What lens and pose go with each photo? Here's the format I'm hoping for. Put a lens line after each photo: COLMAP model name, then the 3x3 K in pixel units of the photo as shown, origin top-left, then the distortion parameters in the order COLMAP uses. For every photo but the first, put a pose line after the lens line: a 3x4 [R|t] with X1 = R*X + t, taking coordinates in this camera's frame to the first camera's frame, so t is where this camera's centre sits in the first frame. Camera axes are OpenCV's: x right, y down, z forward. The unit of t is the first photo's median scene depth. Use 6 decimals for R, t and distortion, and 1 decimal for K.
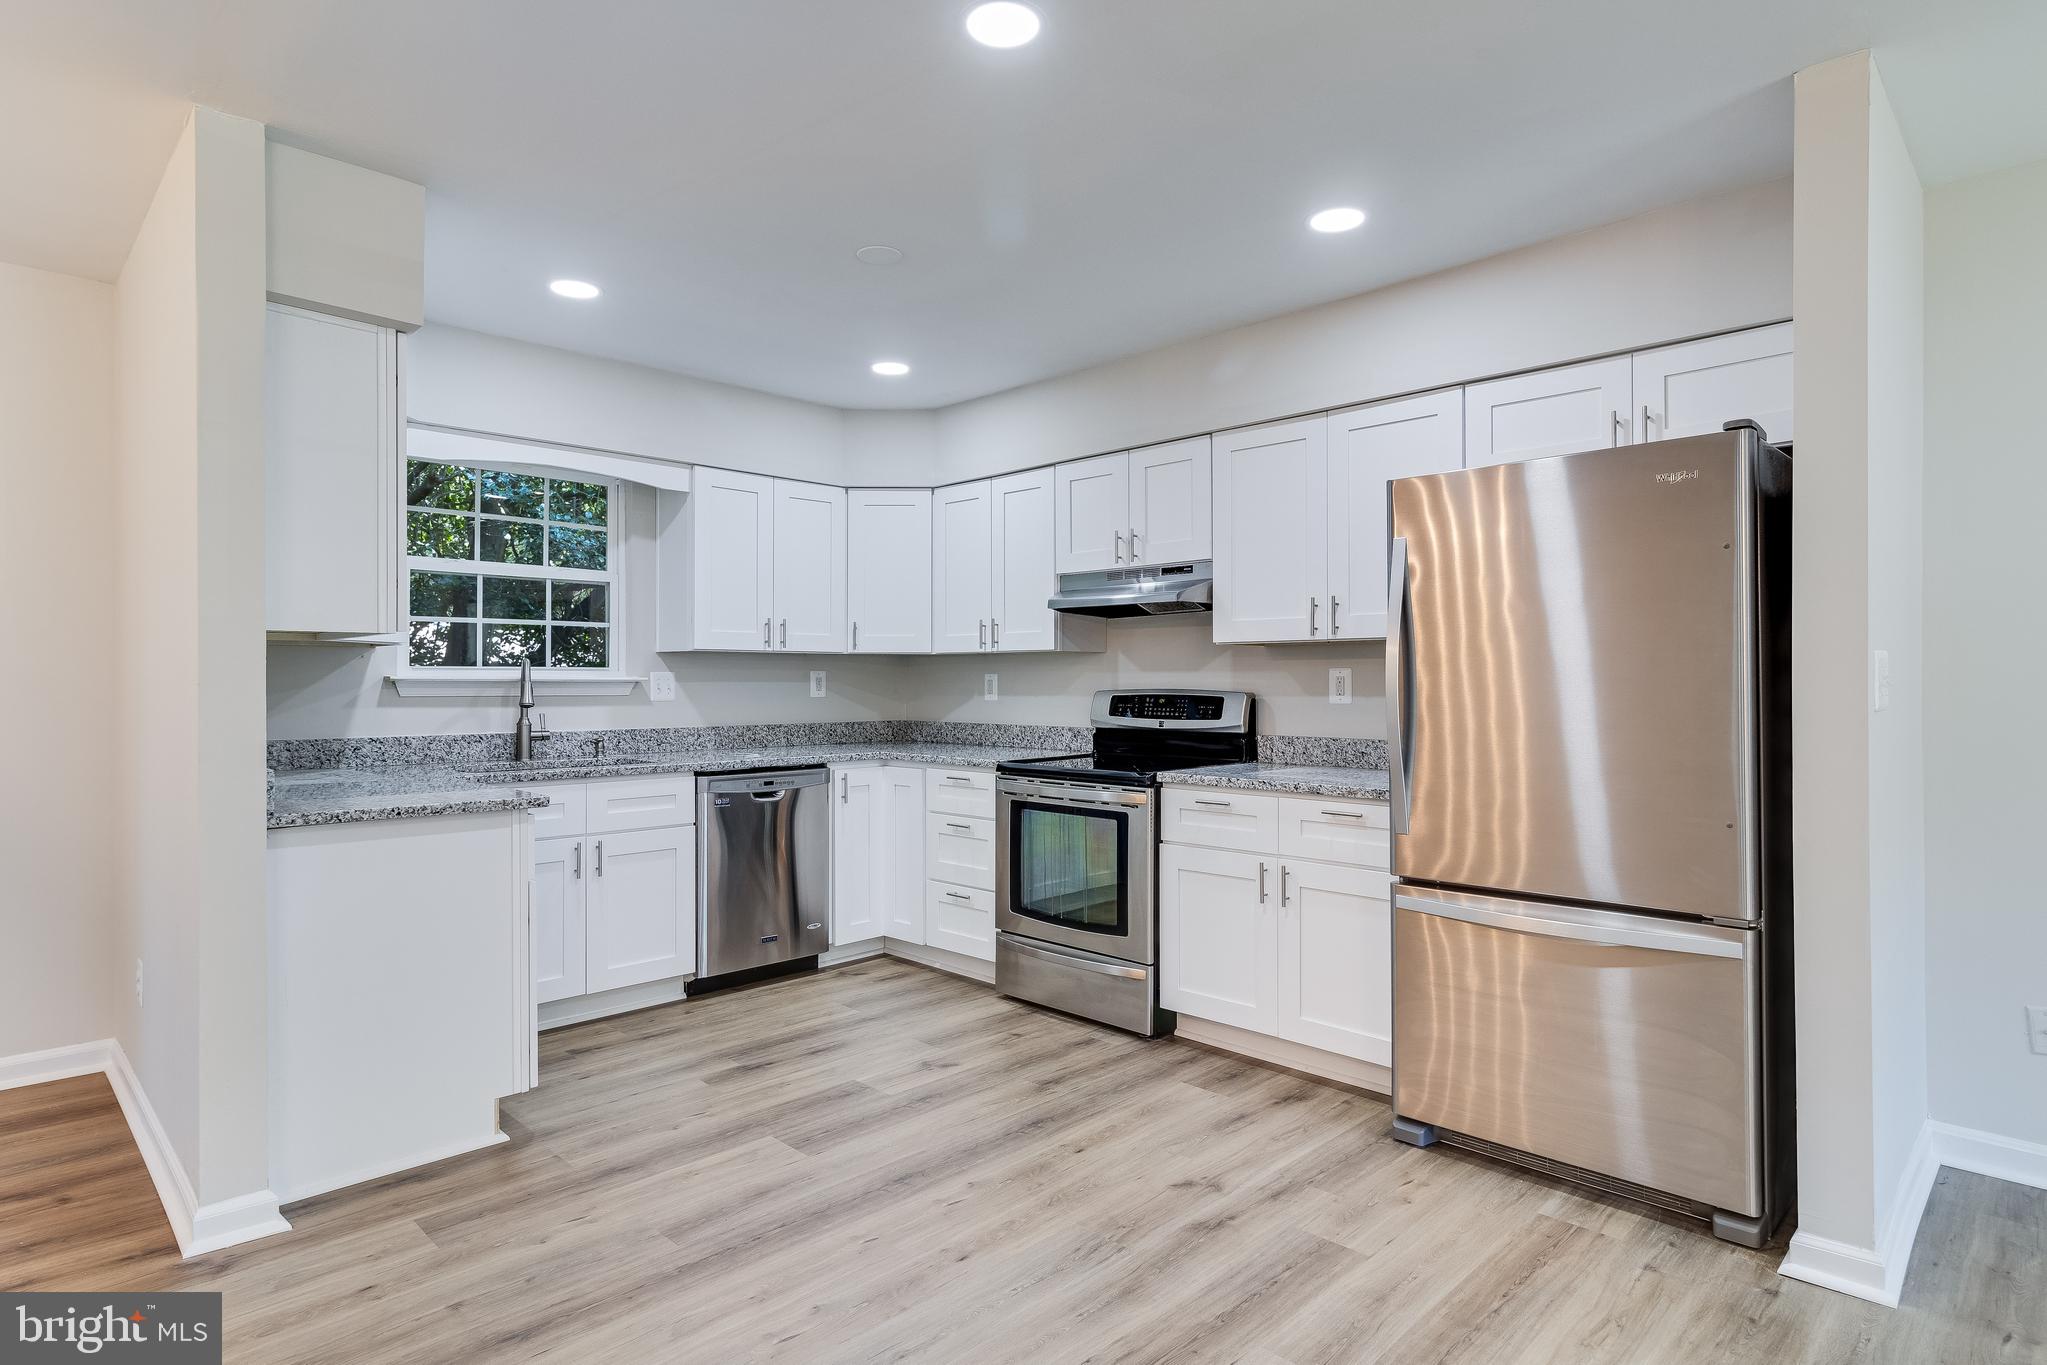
lens RADIAL K [[1093.6, 0, 1017.9], [0, 1093.6, 675.6], [0, 0, 1]] dist [0.001016, -0.000644]
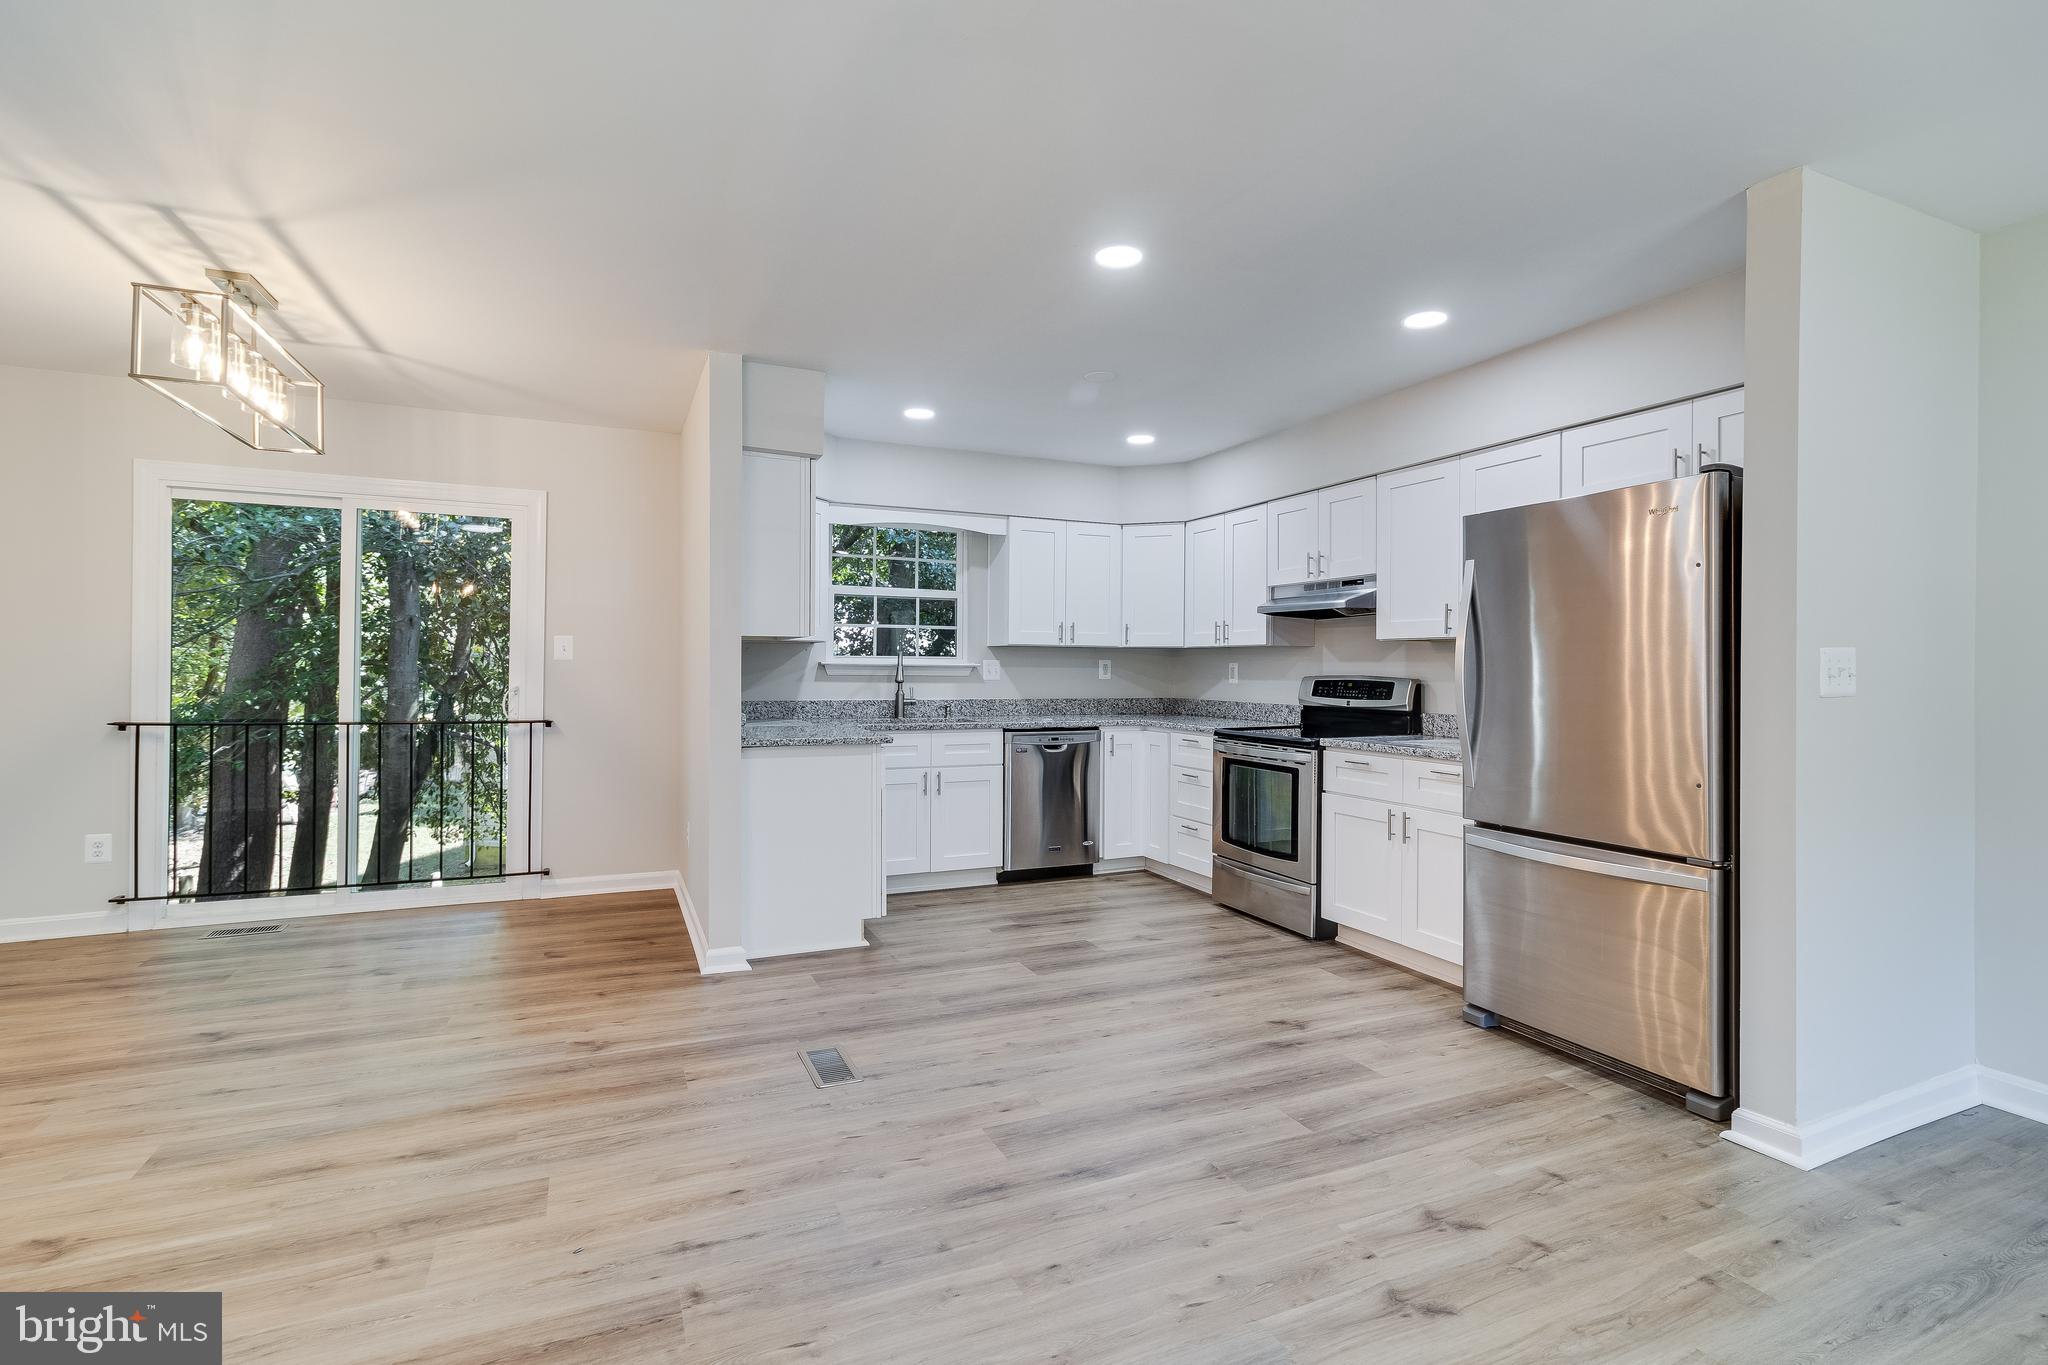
lens RADIAL K [[944.1, 0, 1018.6], [0, 944.1, 668.9], [0, 0, 1]] dist [0.002476, -0.000015]
pose [[0.934598, 0.008127, -0.355612, 0.197373], [-0.006286, 0.999960, 0.006330, -0.000019], [0.355650, -0.003681, 0.934612, -0.196040]]
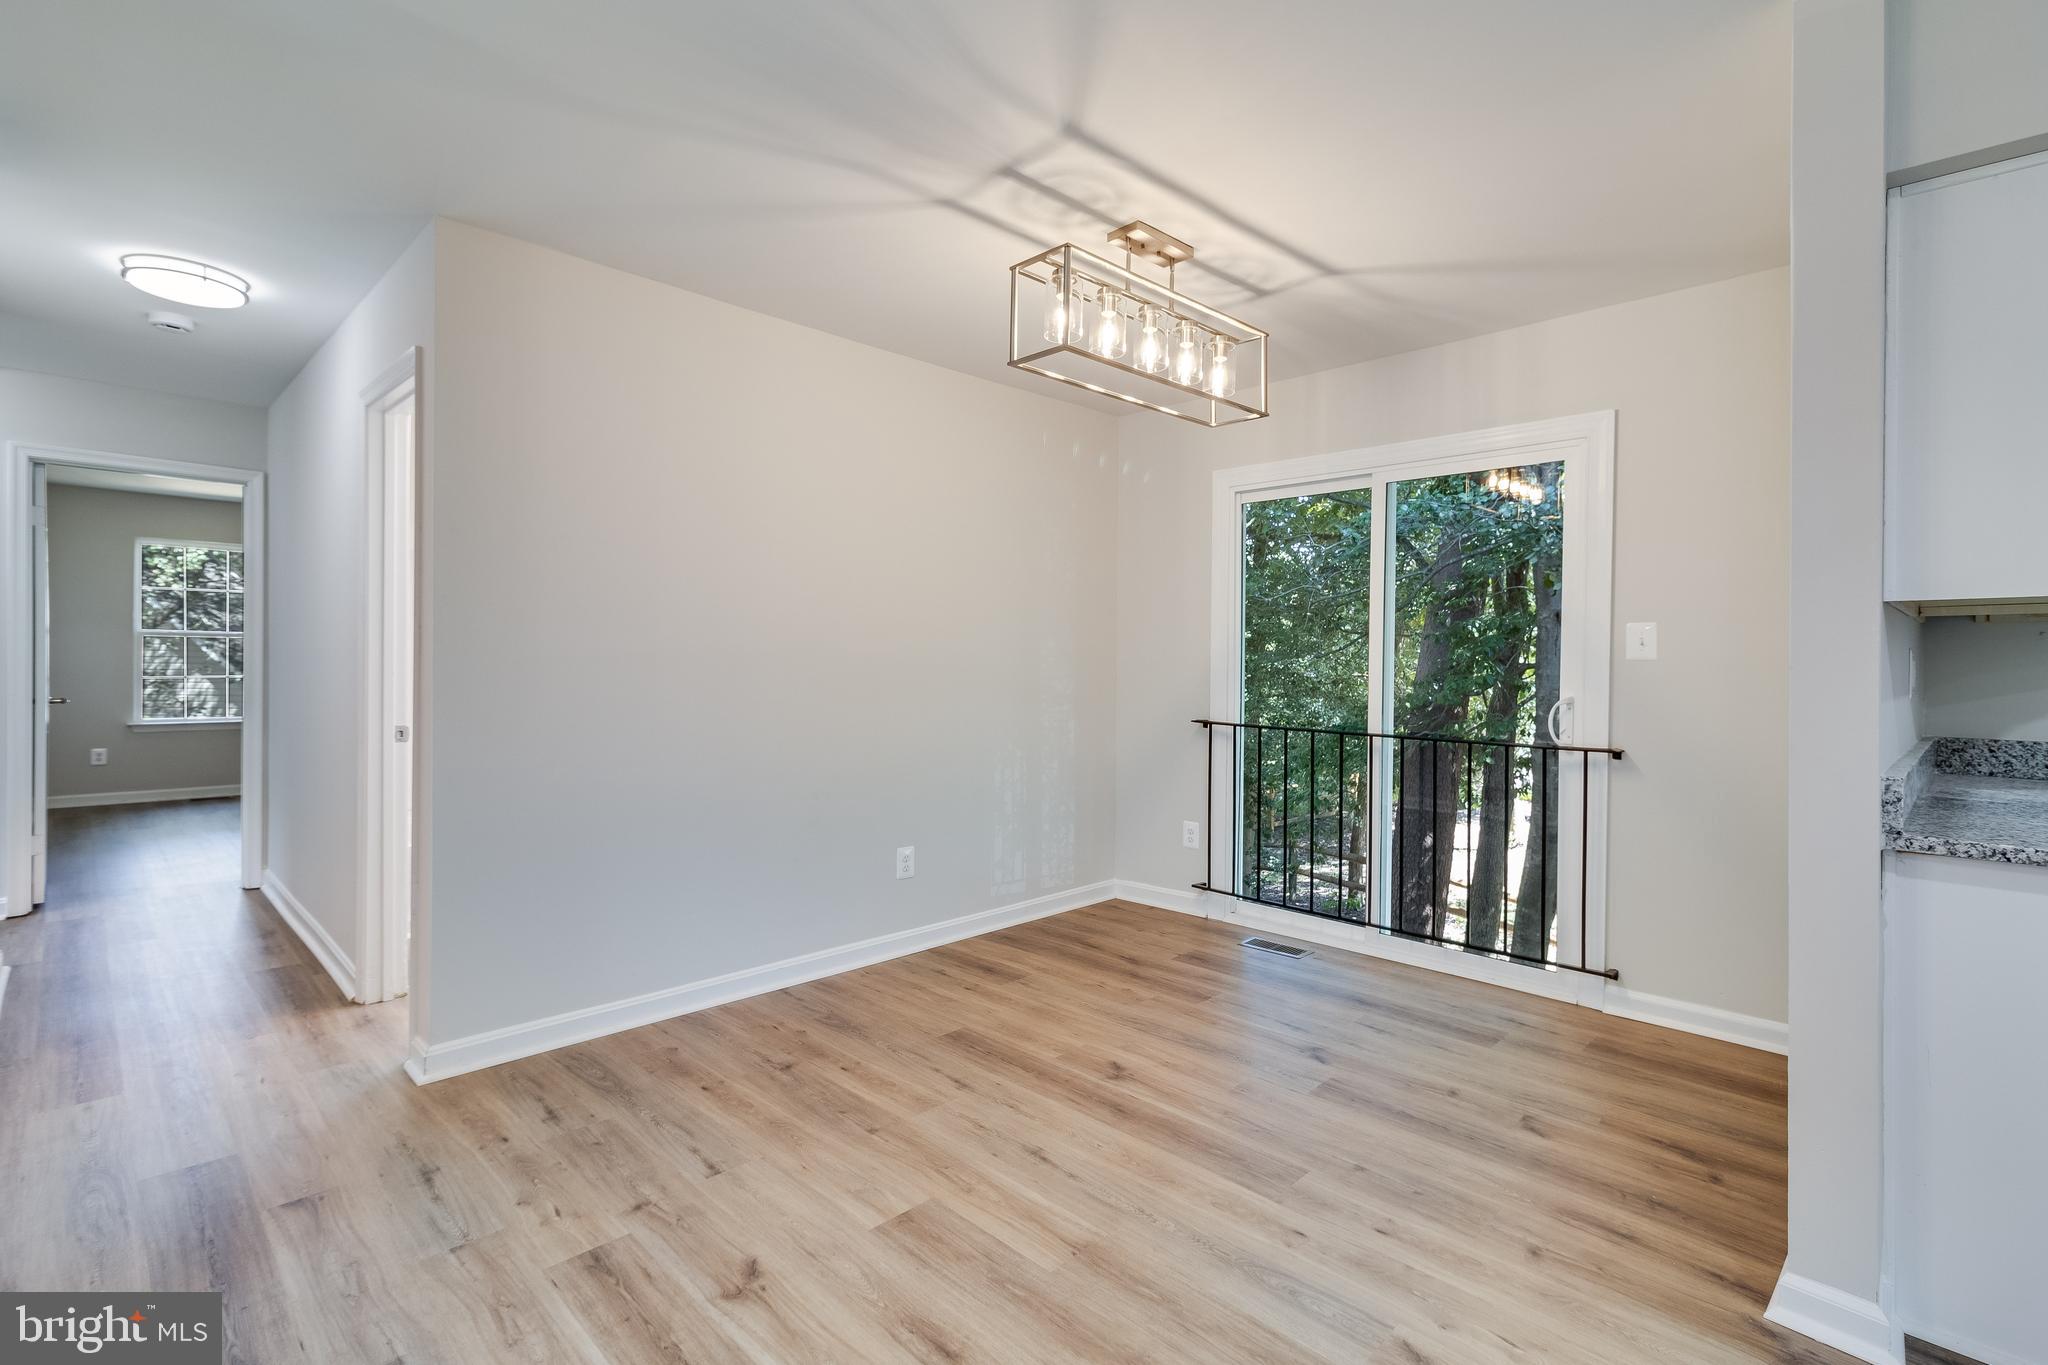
lens RADIAL K [[944.1, 0, 1016.8], [0, 944.1, 669.0], [0, 0, 1]] dist [0.002476, -0.000015]
pose [[-0.002925, 0.006887, -0.999972, -0.002094], [-0.002792, 0.999972, 0.006895, 0.004371], [0.999992, 0.002812, -0.002905, 0.255069]]
